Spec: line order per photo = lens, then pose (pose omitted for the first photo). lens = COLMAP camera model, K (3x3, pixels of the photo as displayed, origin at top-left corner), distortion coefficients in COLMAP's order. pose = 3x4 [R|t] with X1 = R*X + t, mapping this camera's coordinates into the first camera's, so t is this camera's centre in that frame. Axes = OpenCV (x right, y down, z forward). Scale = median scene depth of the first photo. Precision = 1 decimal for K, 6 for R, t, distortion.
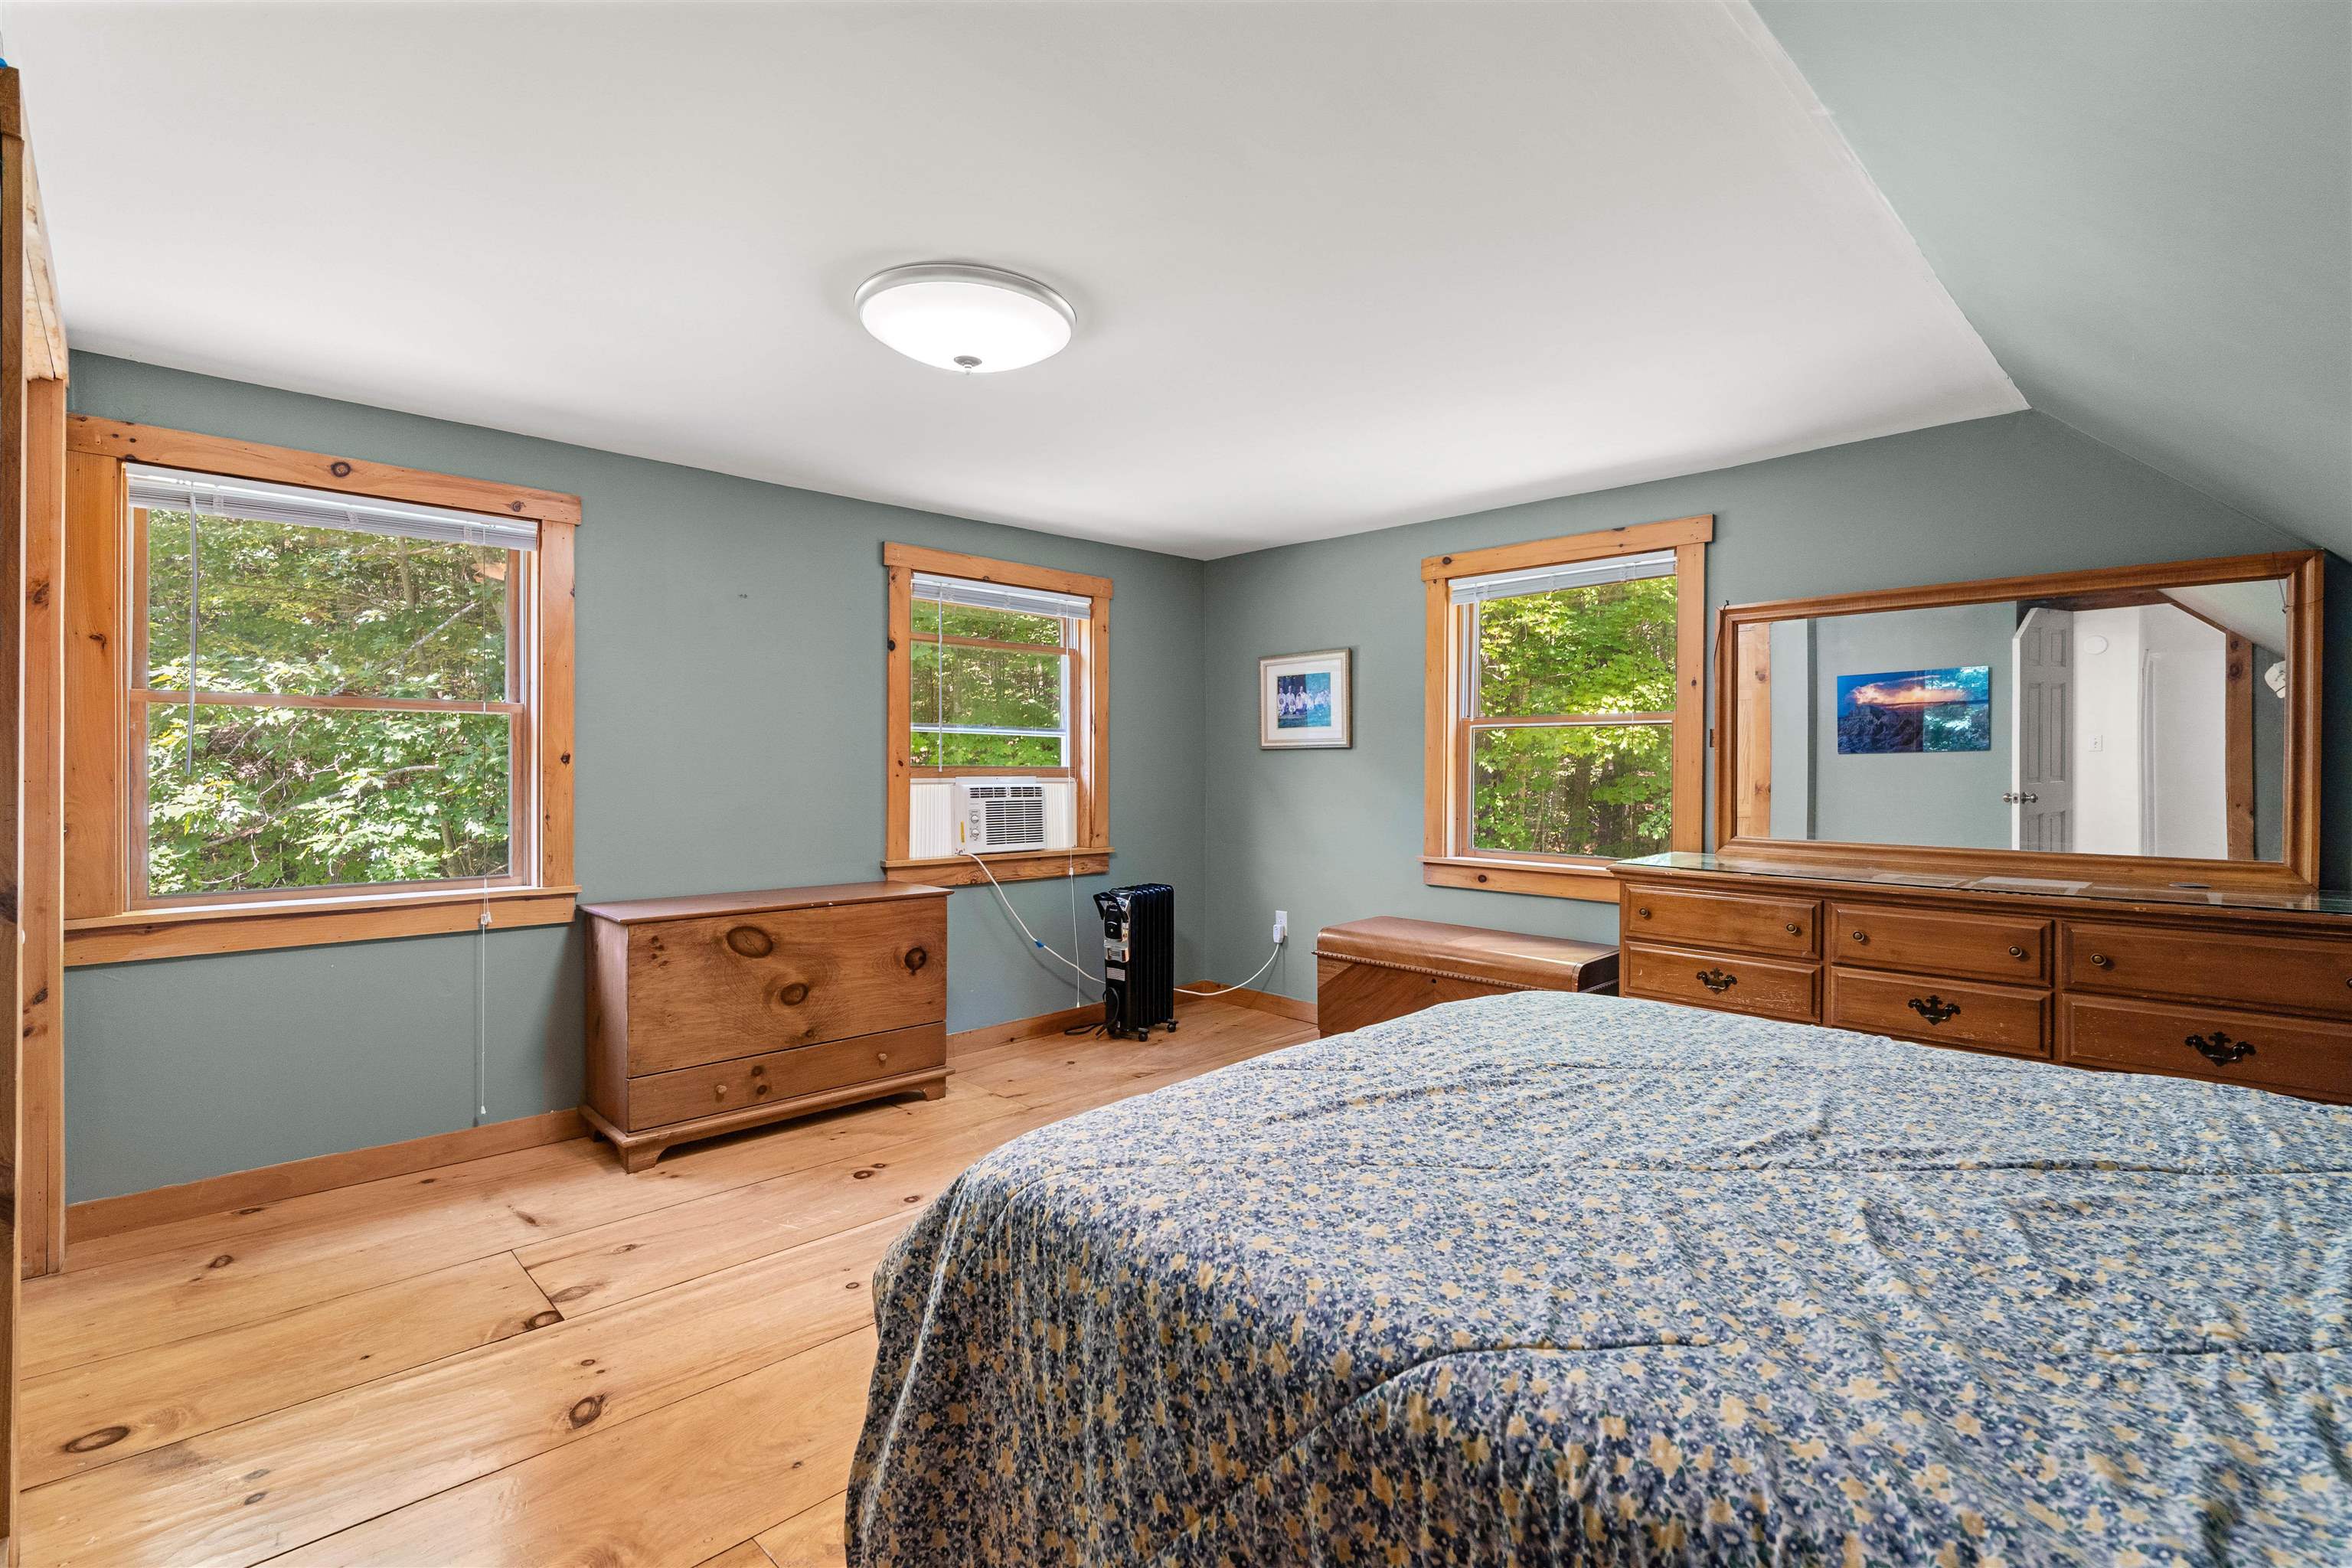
lens RADIAL K [[1065.2, 0, 1177.0], [0, 1065.2, 773.0], [0, 0, 1]] dist [-0.011303, 0.003701]
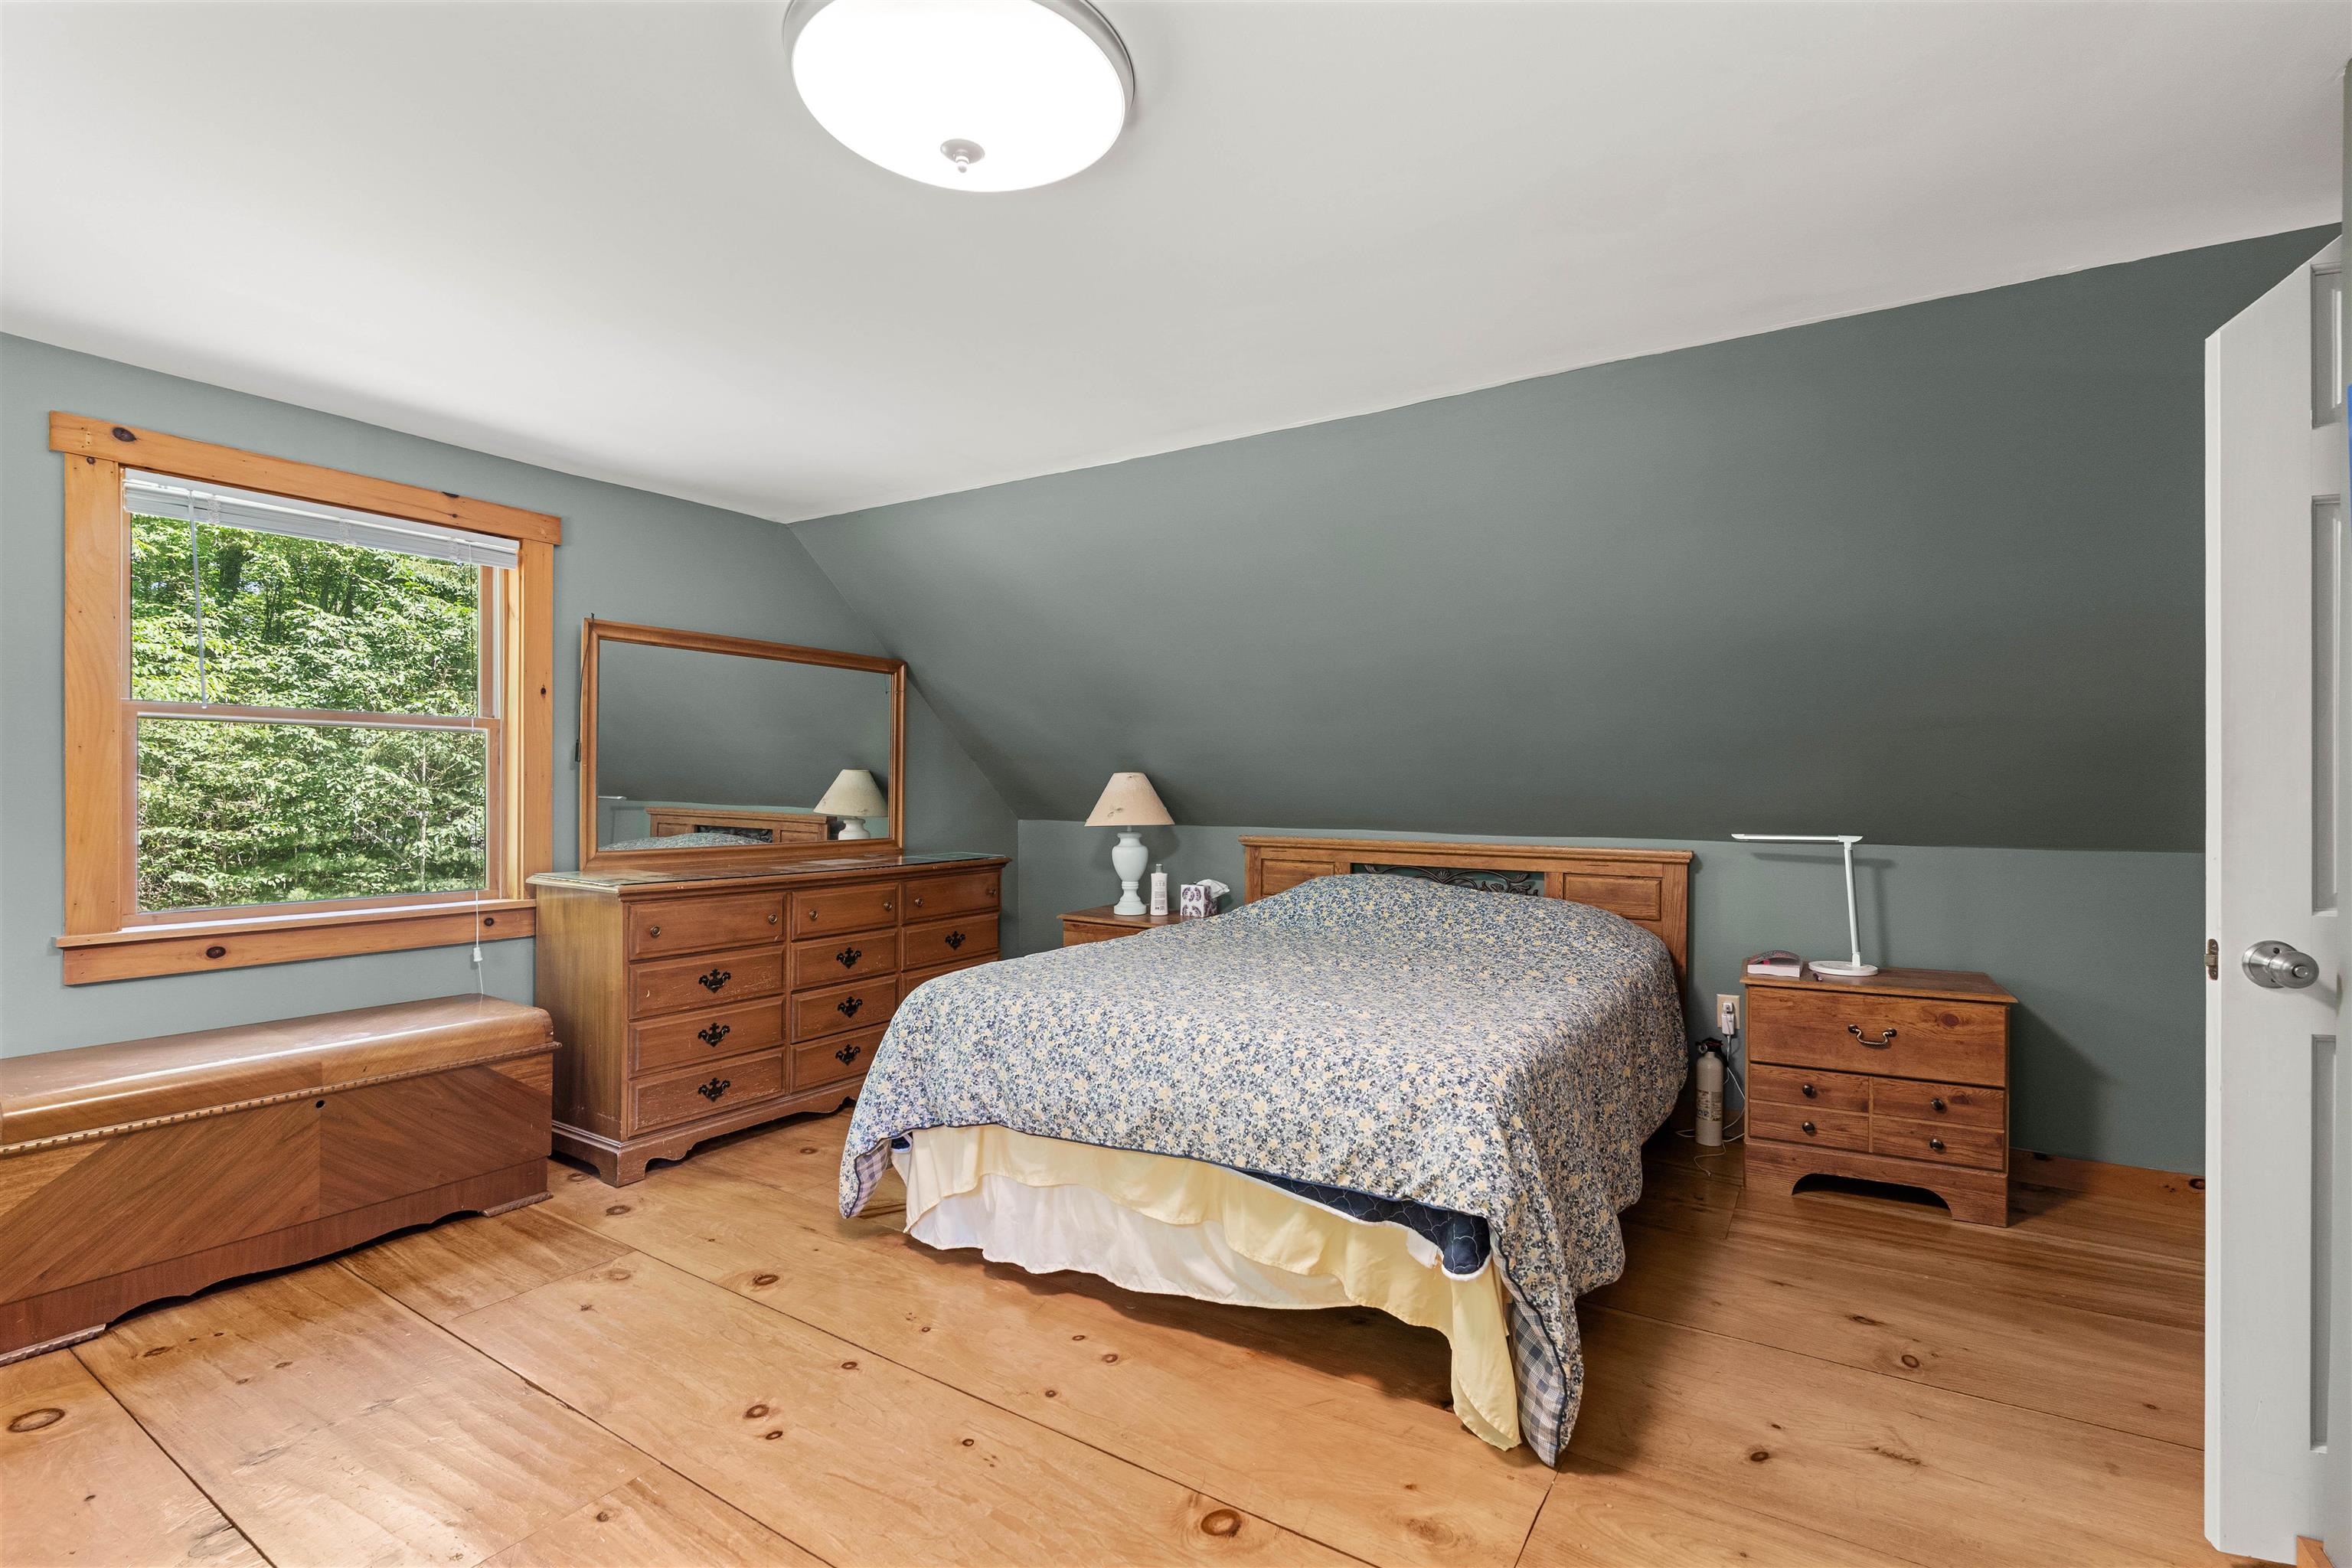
lens RADIAL K [[1065.2, 0, 1177.2], [0, 1065.2, 786.7], [0, 0, 1]] dist [-0.011303, 0.003701]
pose [[-0.224177, 0.003021, 0.974544, -0.486215], [0.006478, 0.999978, -0.001609, 0.003715], [-0.974527, 0.005953, -0.224192, 0.591807]]
